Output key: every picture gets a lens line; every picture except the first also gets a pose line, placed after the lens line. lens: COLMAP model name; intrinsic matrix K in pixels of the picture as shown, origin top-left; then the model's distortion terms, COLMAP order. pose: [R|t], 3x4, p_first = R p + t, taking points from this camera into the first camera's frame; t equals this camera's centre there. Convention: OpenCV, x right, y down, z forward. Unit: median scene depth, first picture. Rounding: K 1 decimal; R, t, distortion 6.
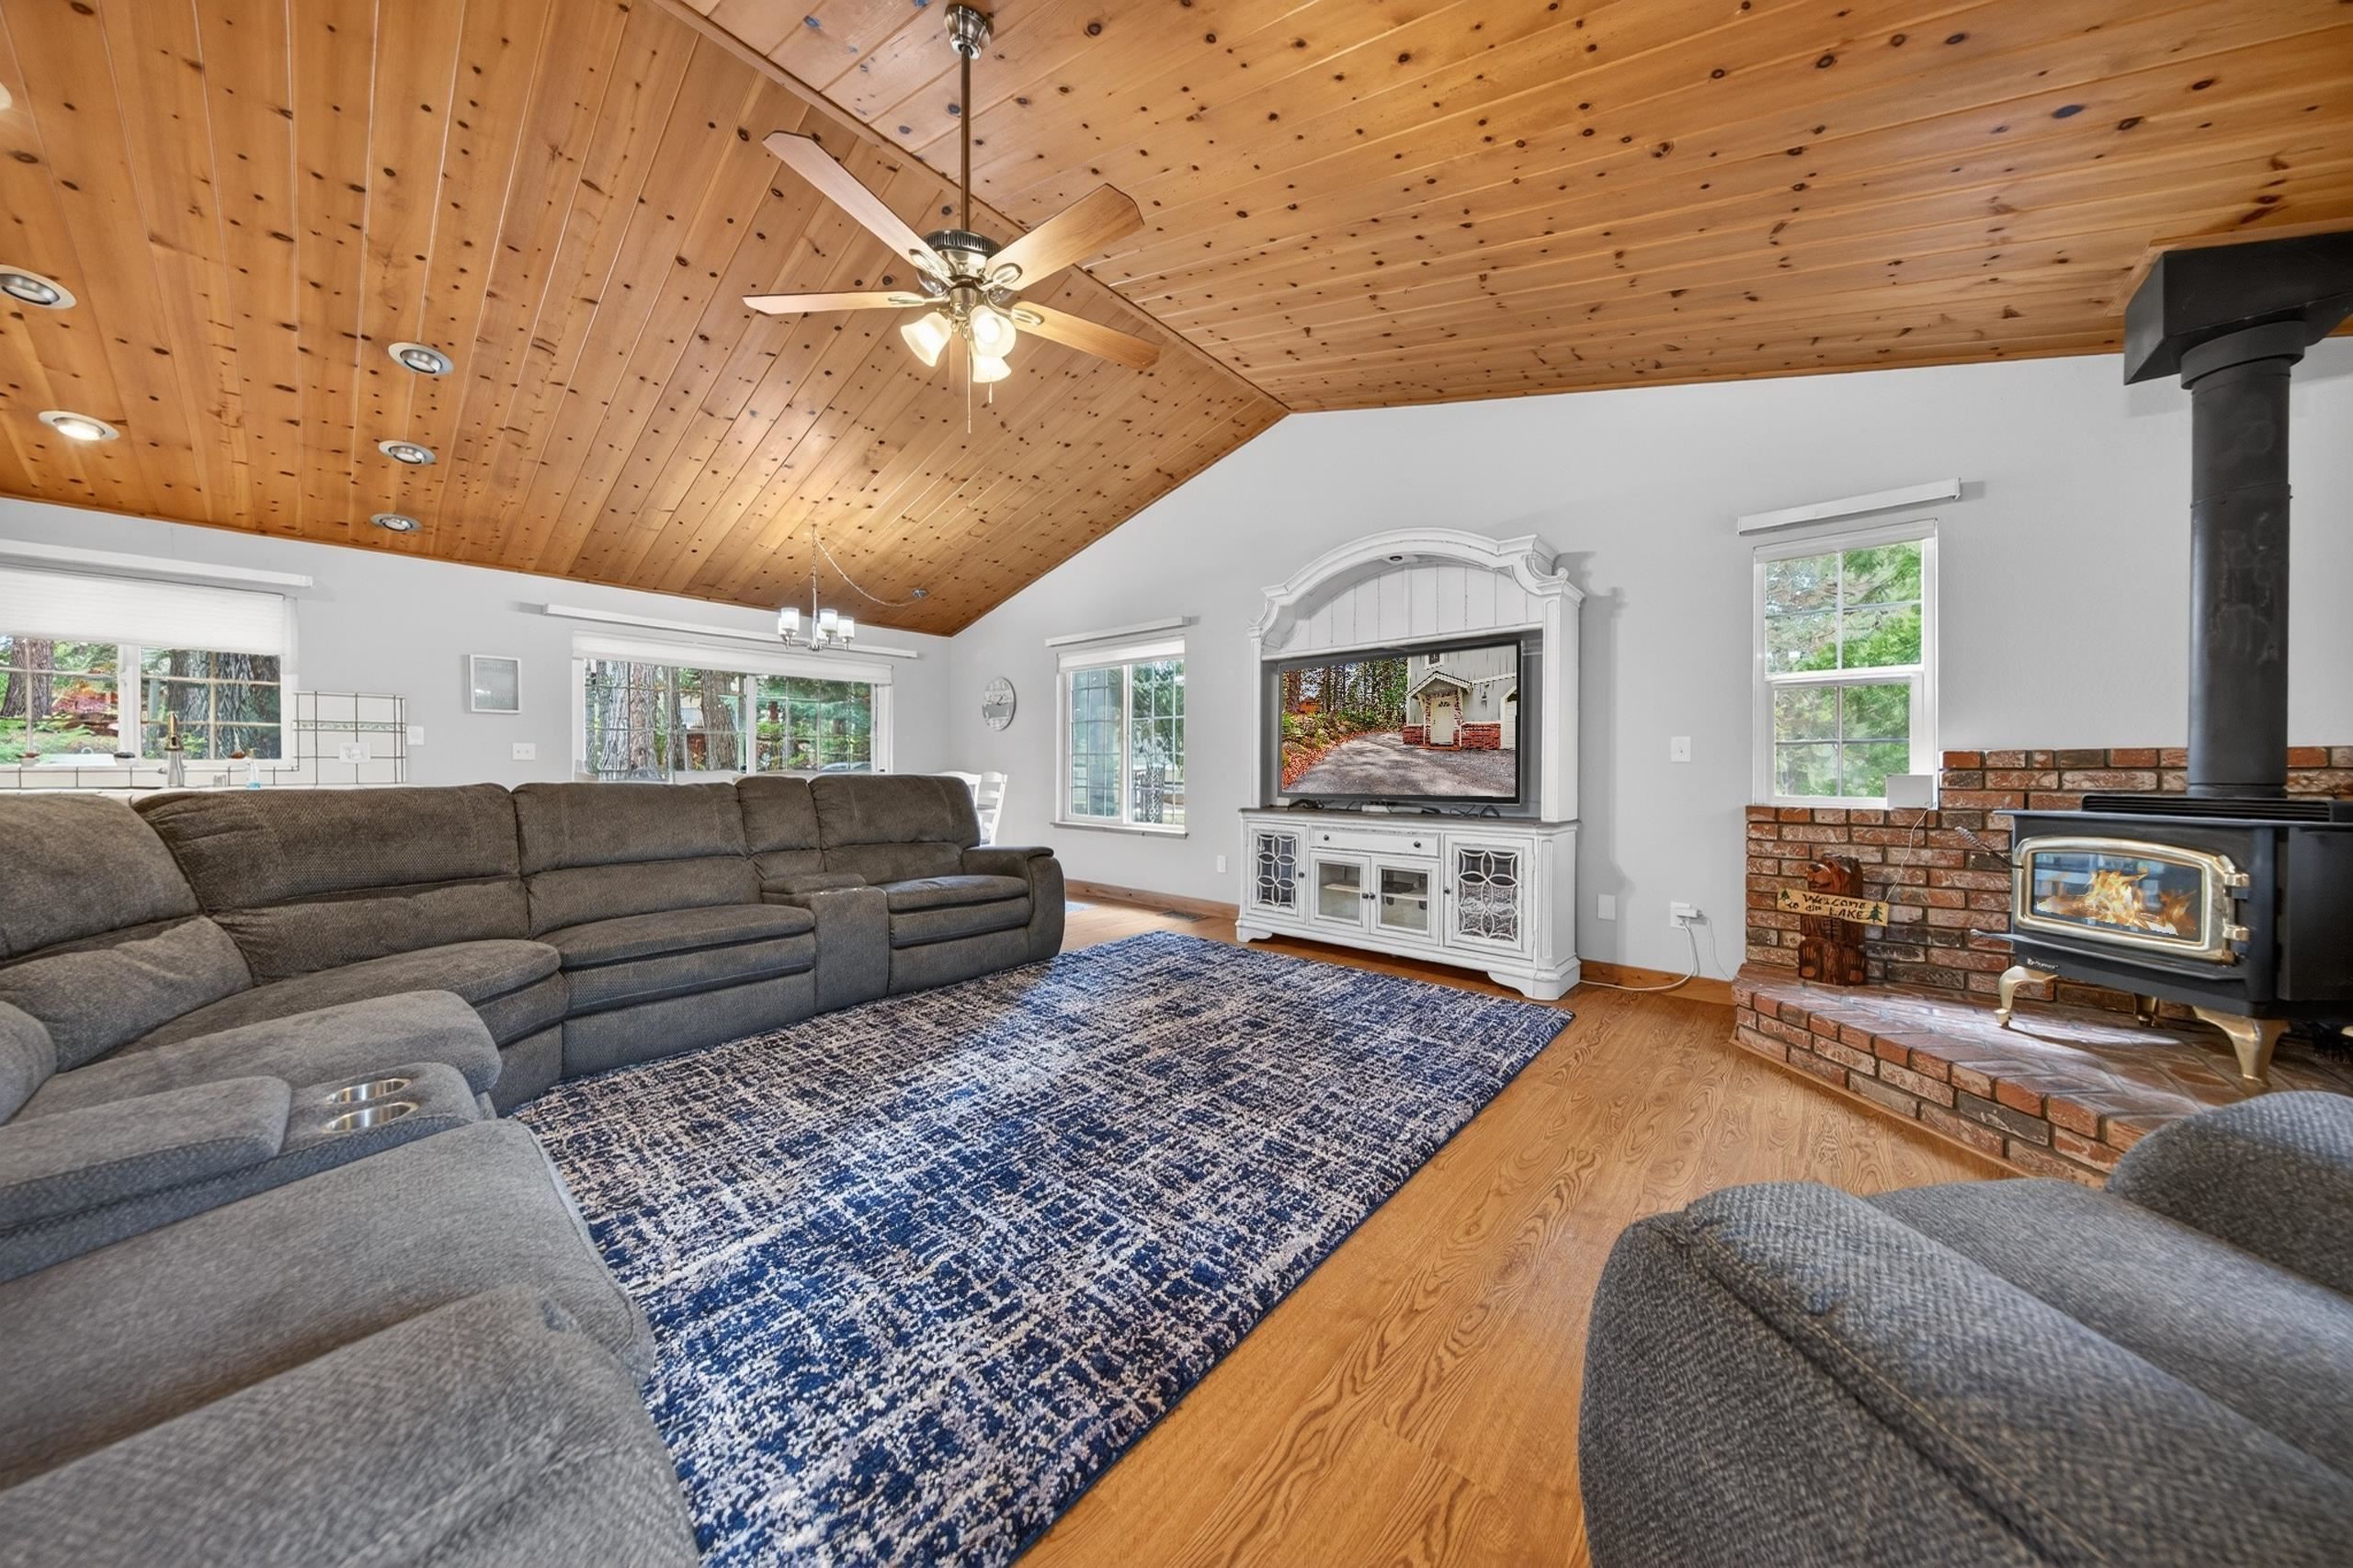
lens RADIAL K [[741.7, 0, 1189.2], [0, 741.7, 767.4], [0, 0, 1]] dist [0.009039, -0.002074]
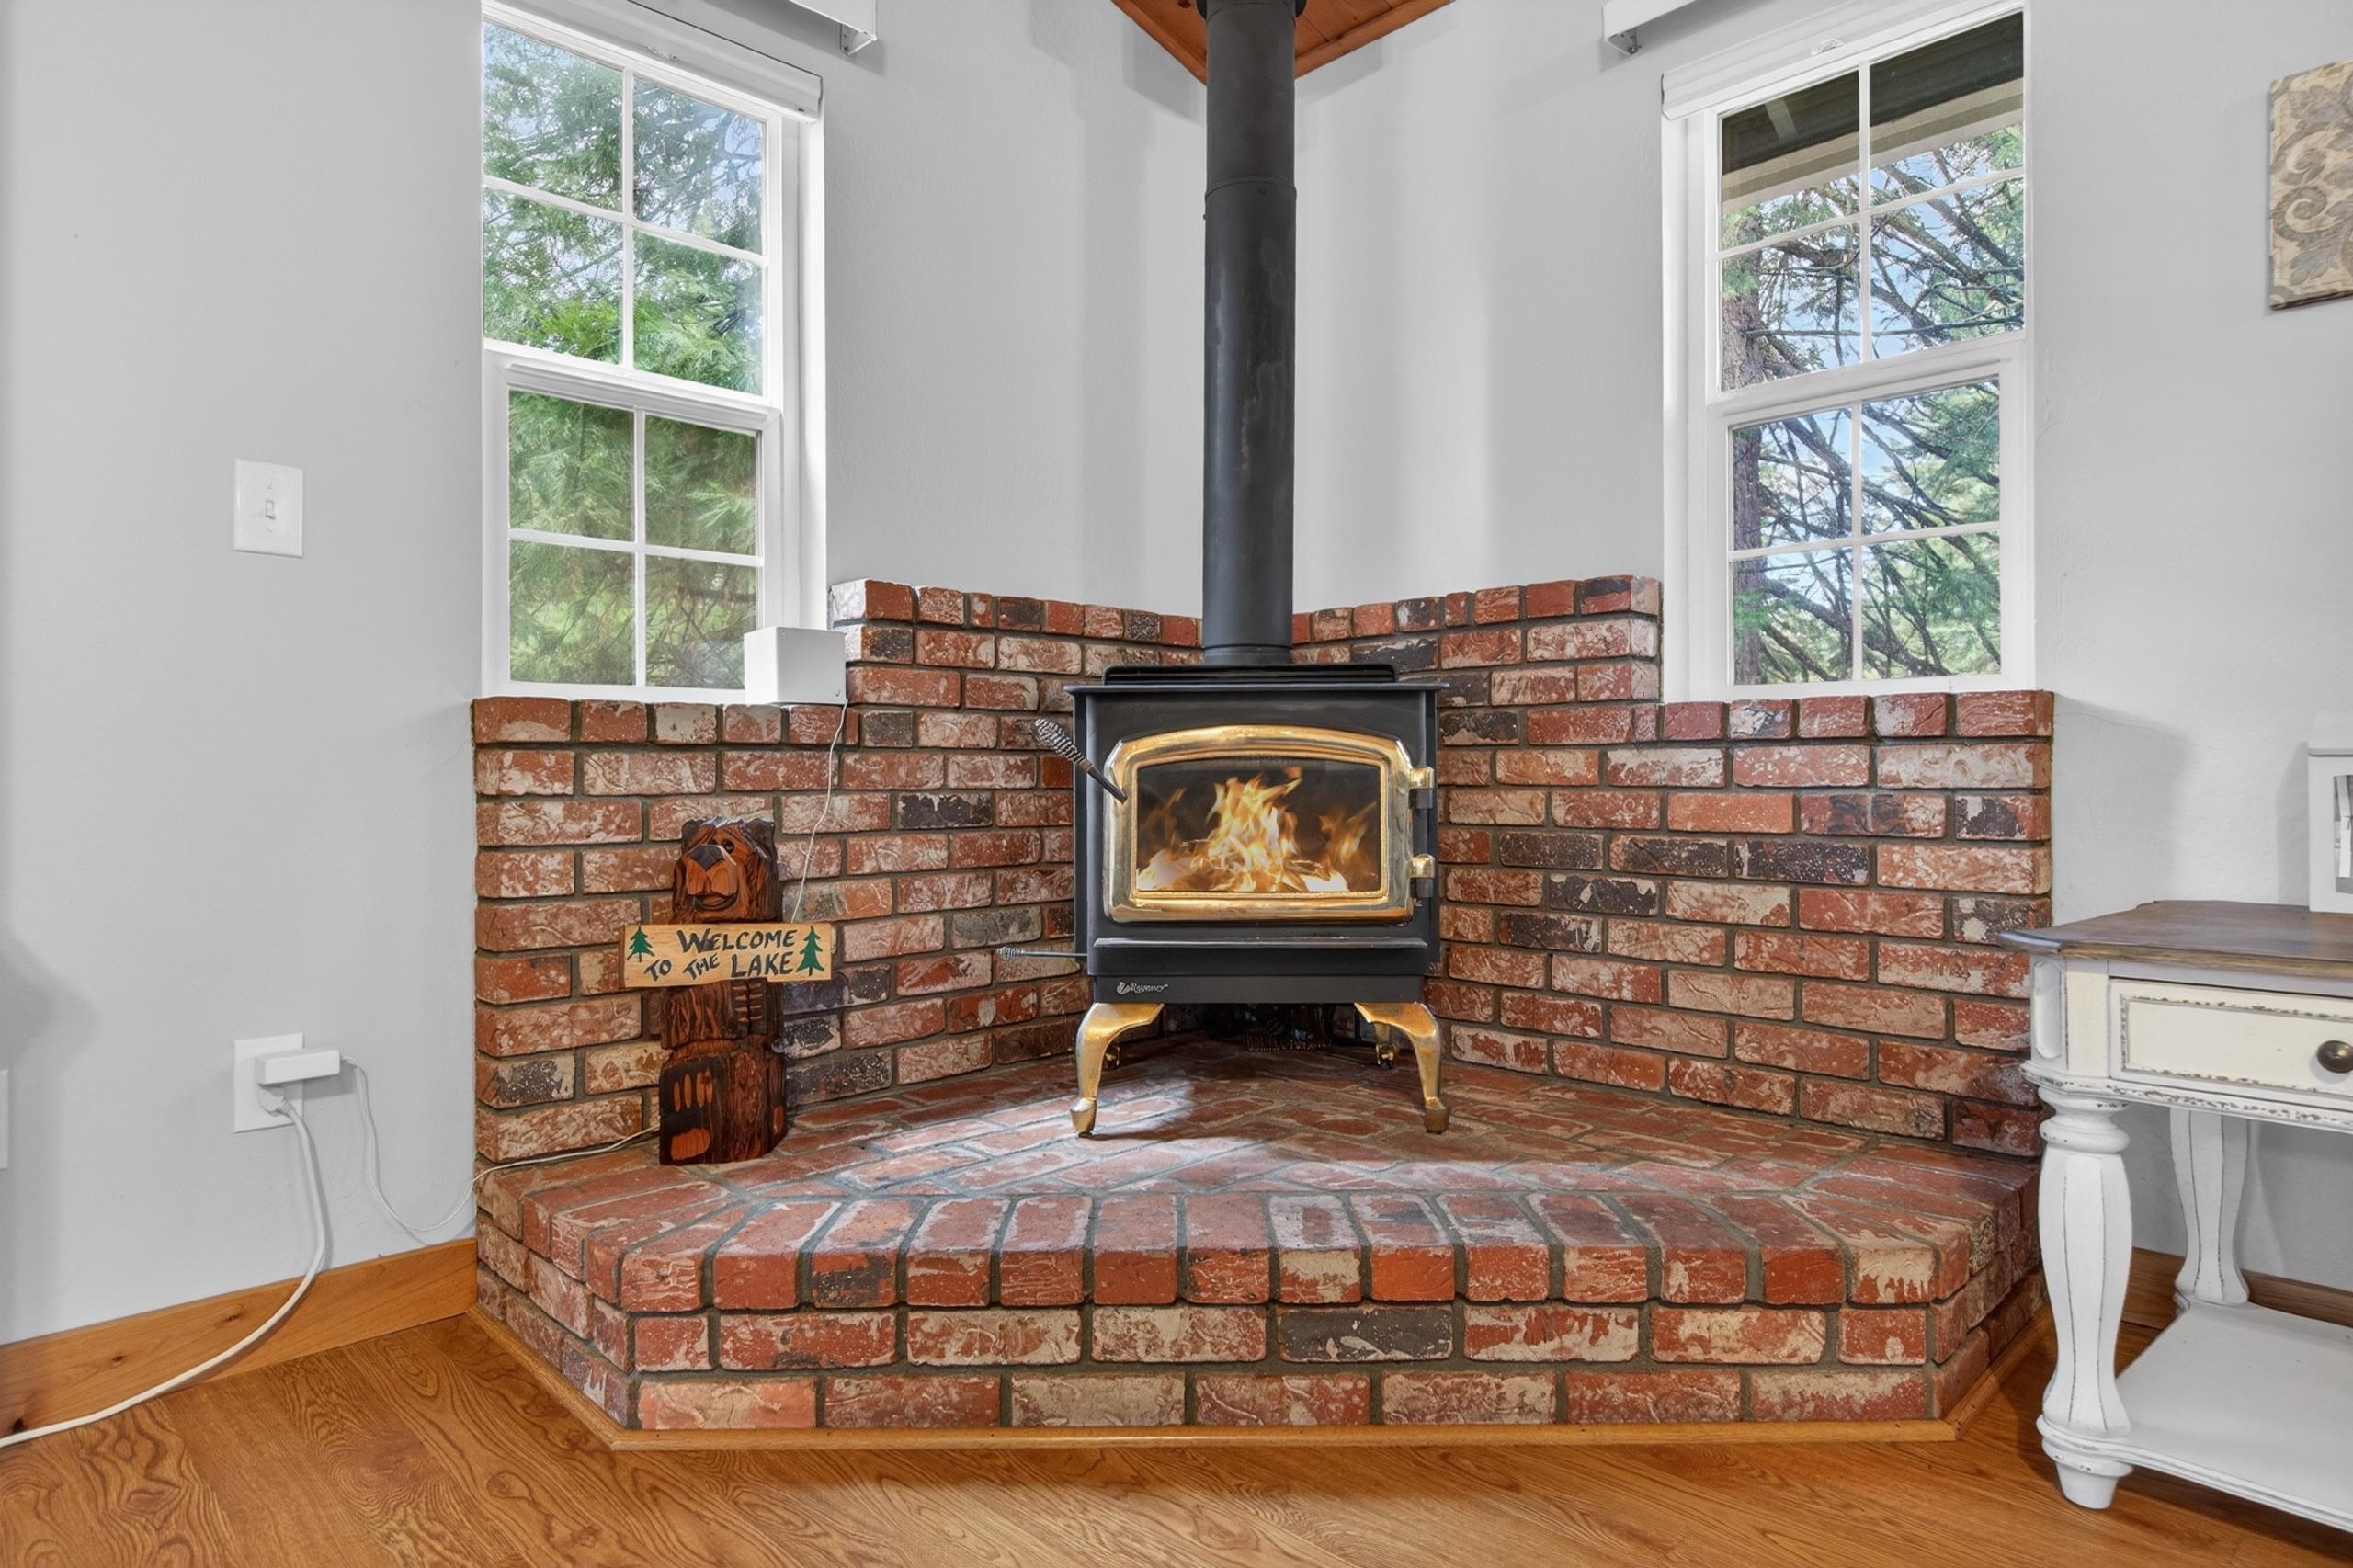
lens RADIAL K [[1314.6, 0, 1177.1], [0, 1314.6, 766.8], [0, 0, 1]] dist [0.006665, 0.000482]
pose [[0.075857, 0.003840, 0.997111, 0.219012], [0.001154, 0.999992, -0.003939, 0.099101], [-0.997118, 0.001449, 0.075852, 0.762971]]
